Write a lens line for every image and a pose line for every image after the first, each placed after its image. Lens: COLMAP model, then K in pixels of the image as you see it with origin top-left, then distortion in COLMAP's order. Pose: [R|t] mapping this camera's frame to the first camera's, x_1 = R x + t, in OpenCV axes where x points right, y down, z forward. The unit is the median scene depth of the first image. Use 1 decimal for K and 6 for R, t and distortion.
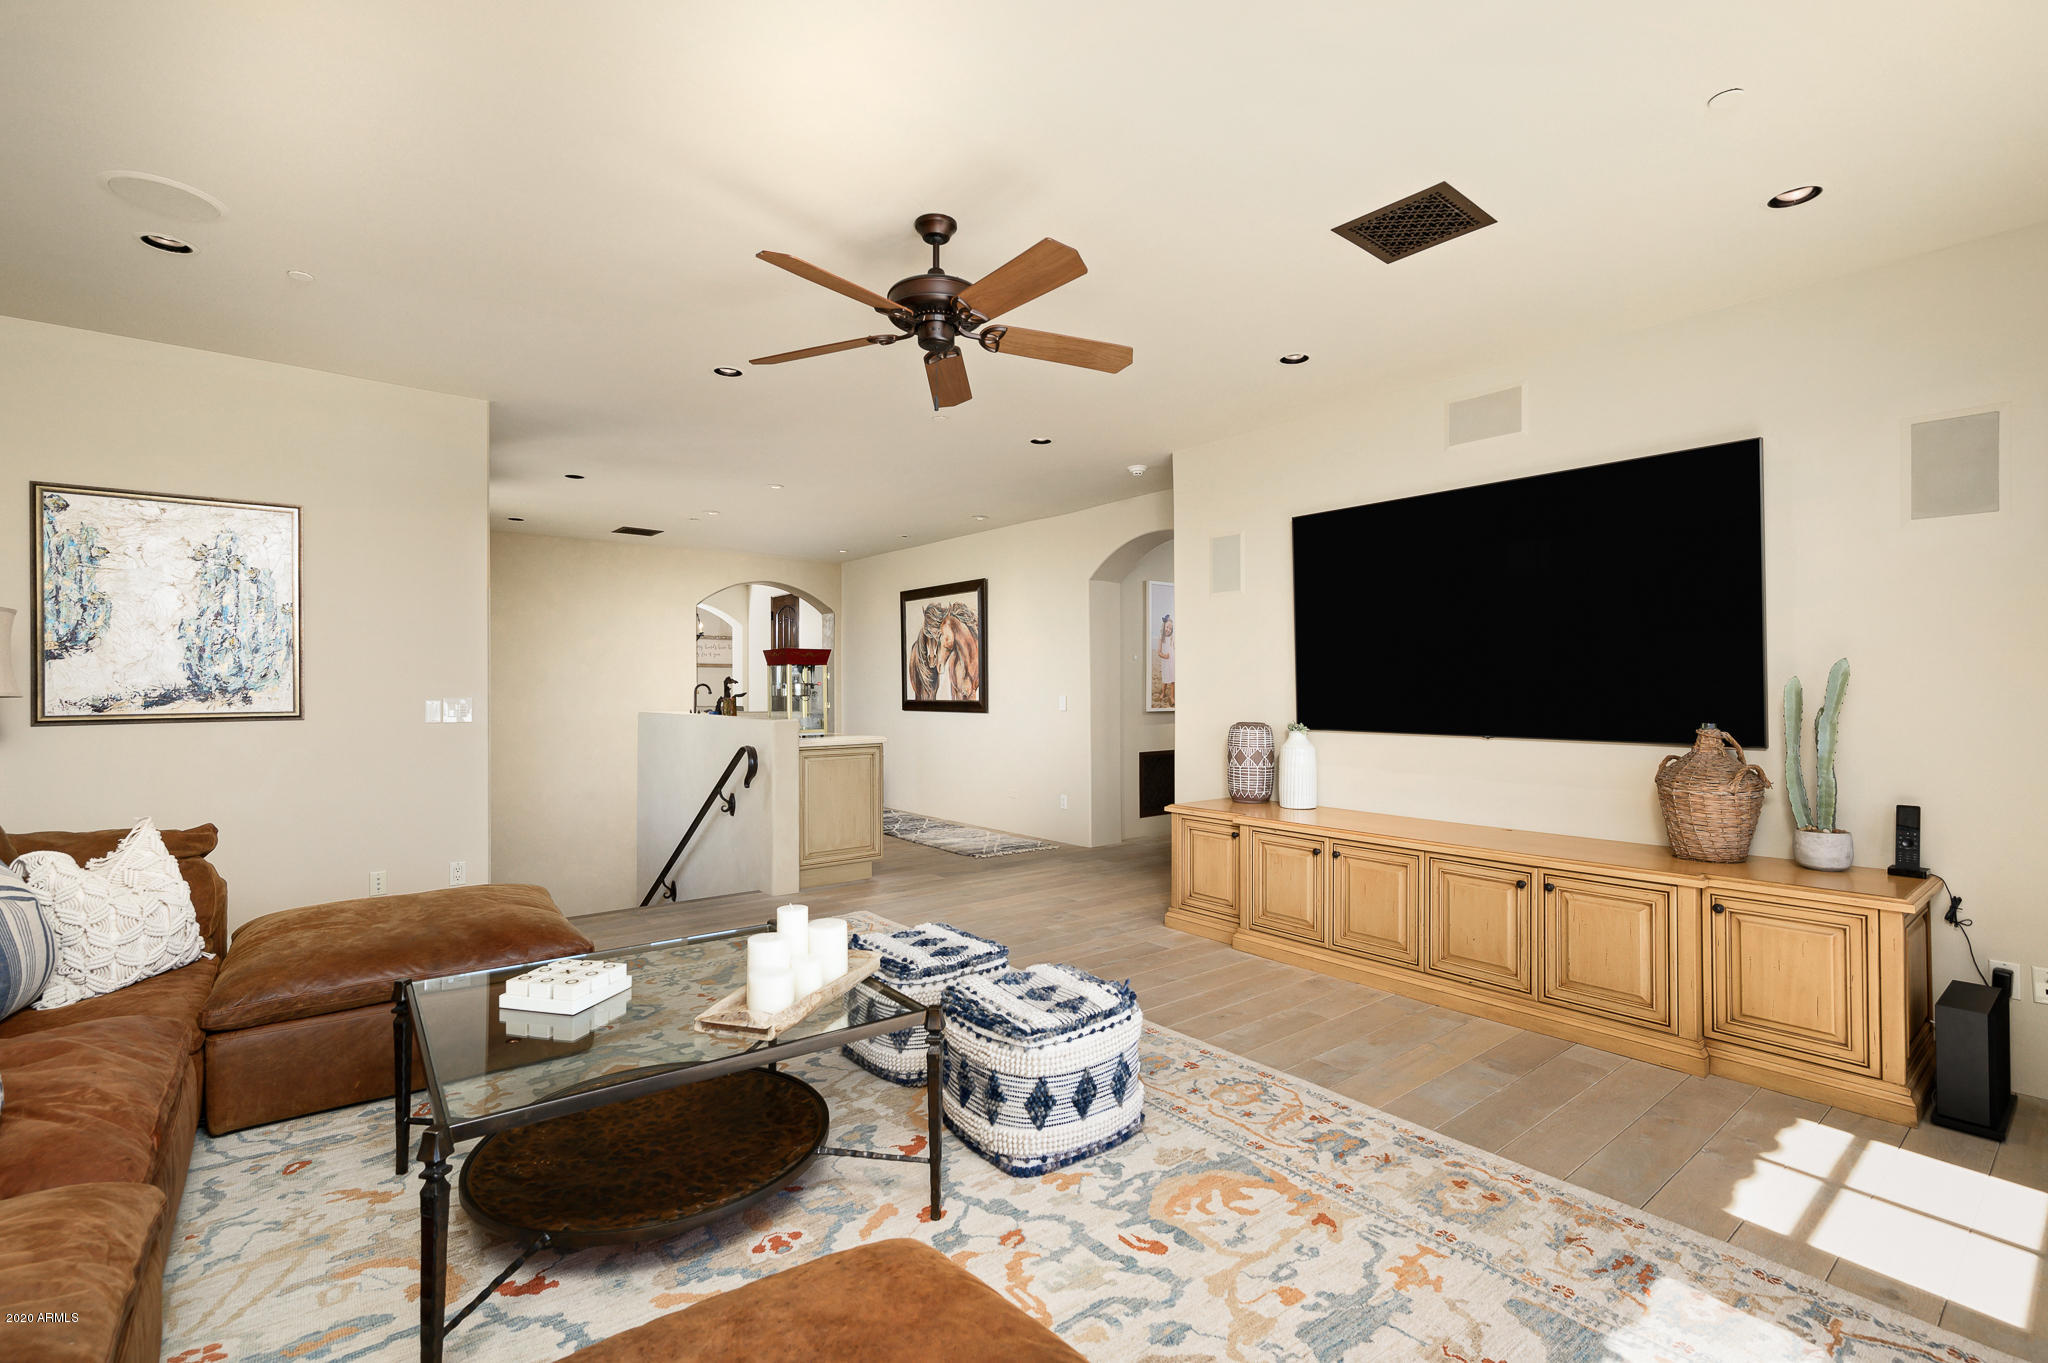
lens RADIAL K [[941.2, 0, 1024.7], [0, 941.2, 683.7], [0, 0, 1]] dist [0.000229, 0.000010]
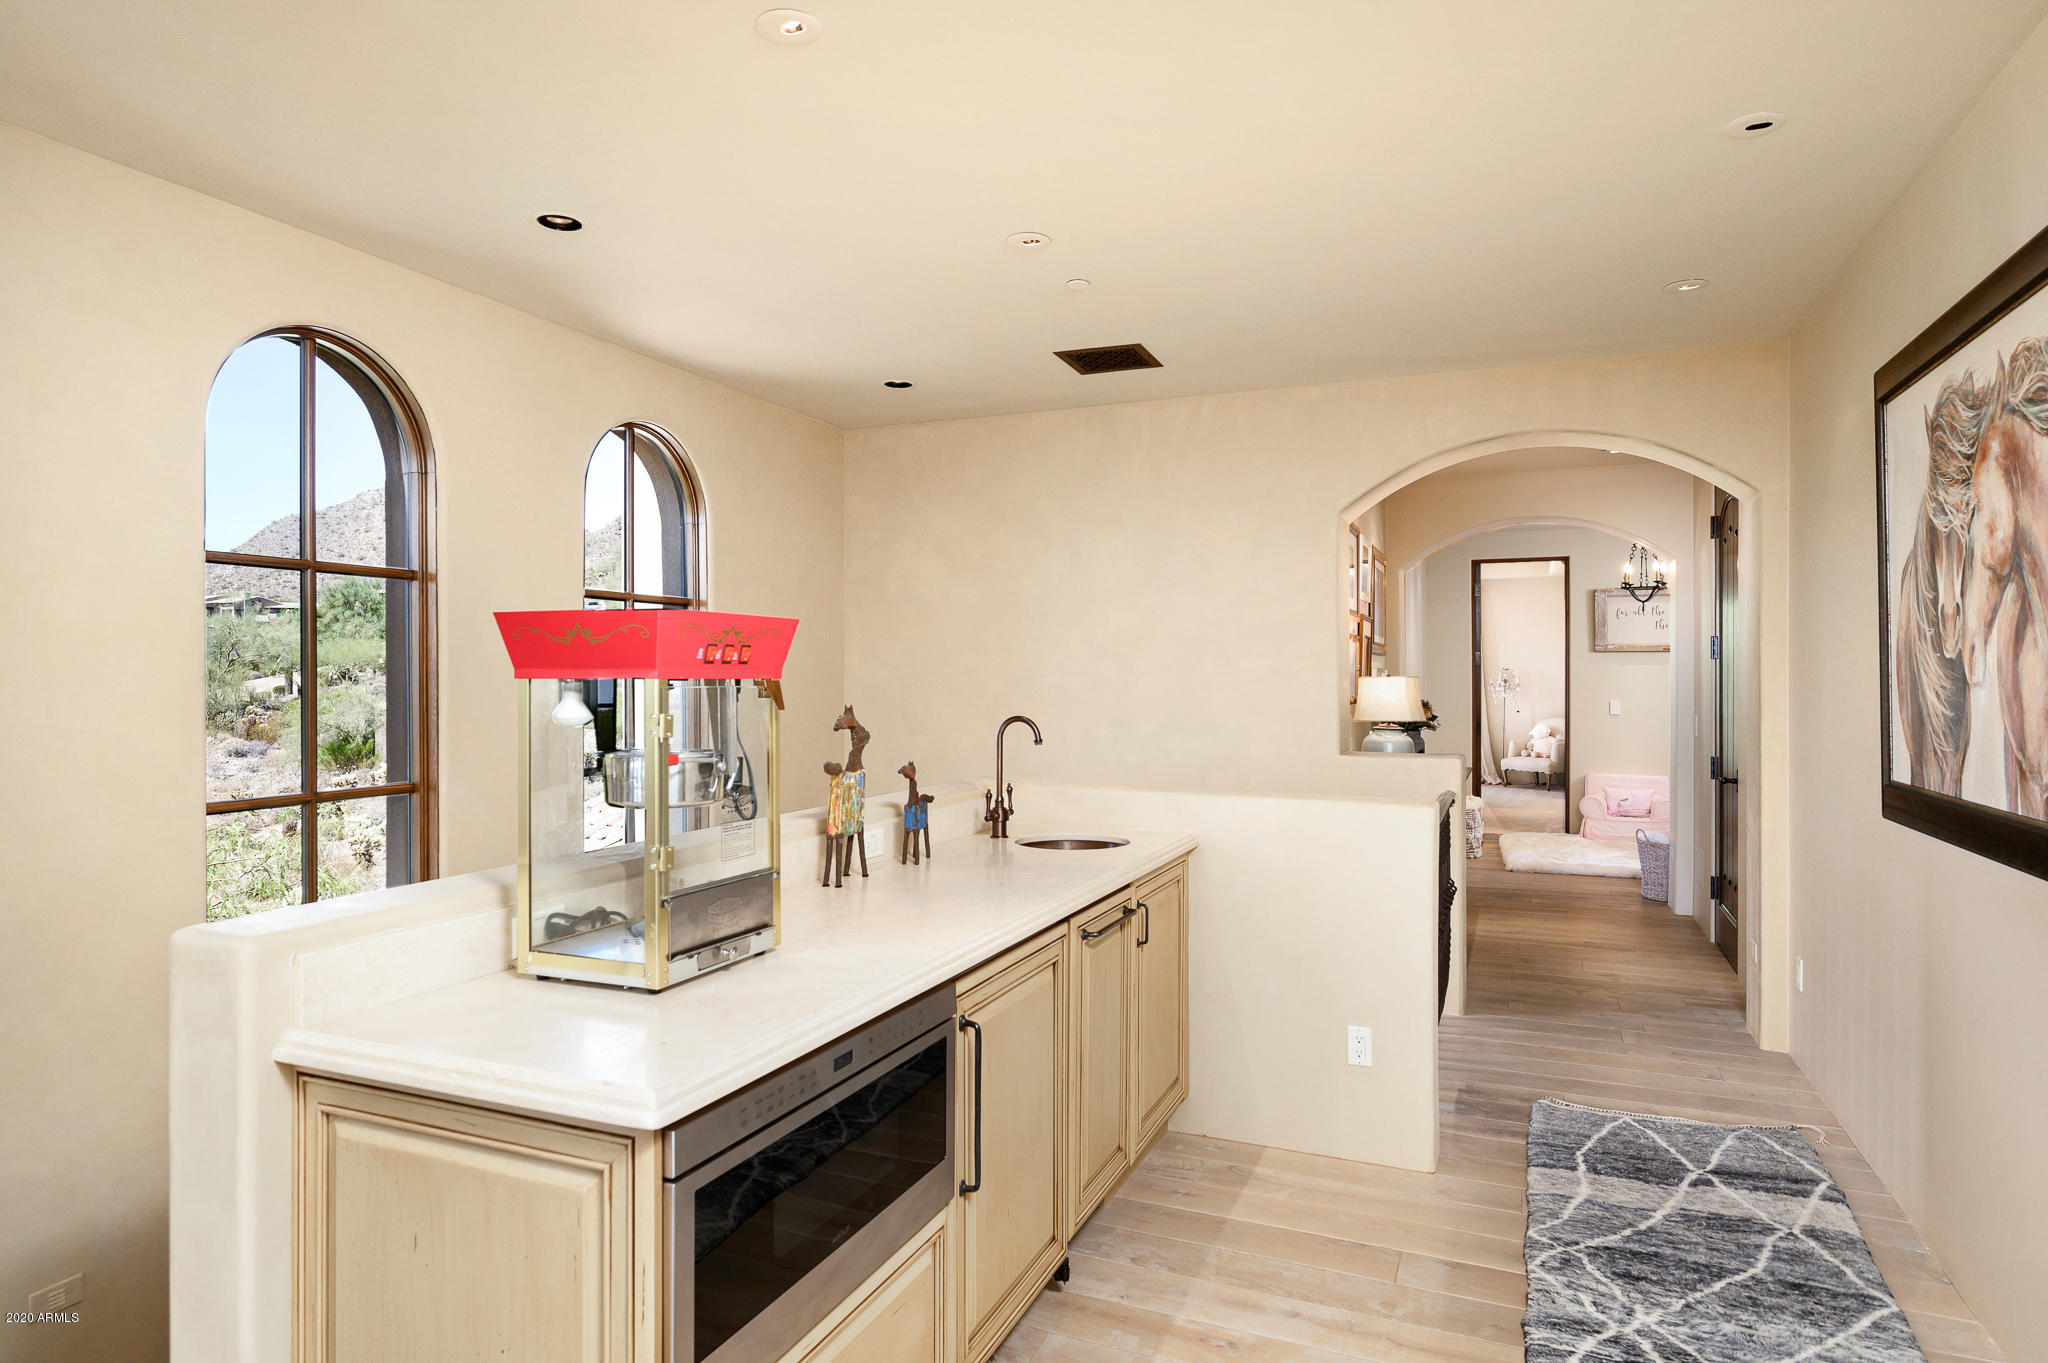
lens RADIAL K [[1169.4, 0, 1023.7], [0, 1169.4, 676.6], [0, 0, 1]] dist [0.000074, -0.000010]
pose [[0.463898, 0.003379, -0.885882, 0.052729], [0.003576, 0.999977, 0.005687, -0.014949], [0.885881, -0.005806, 0.463876, 0.662811]]
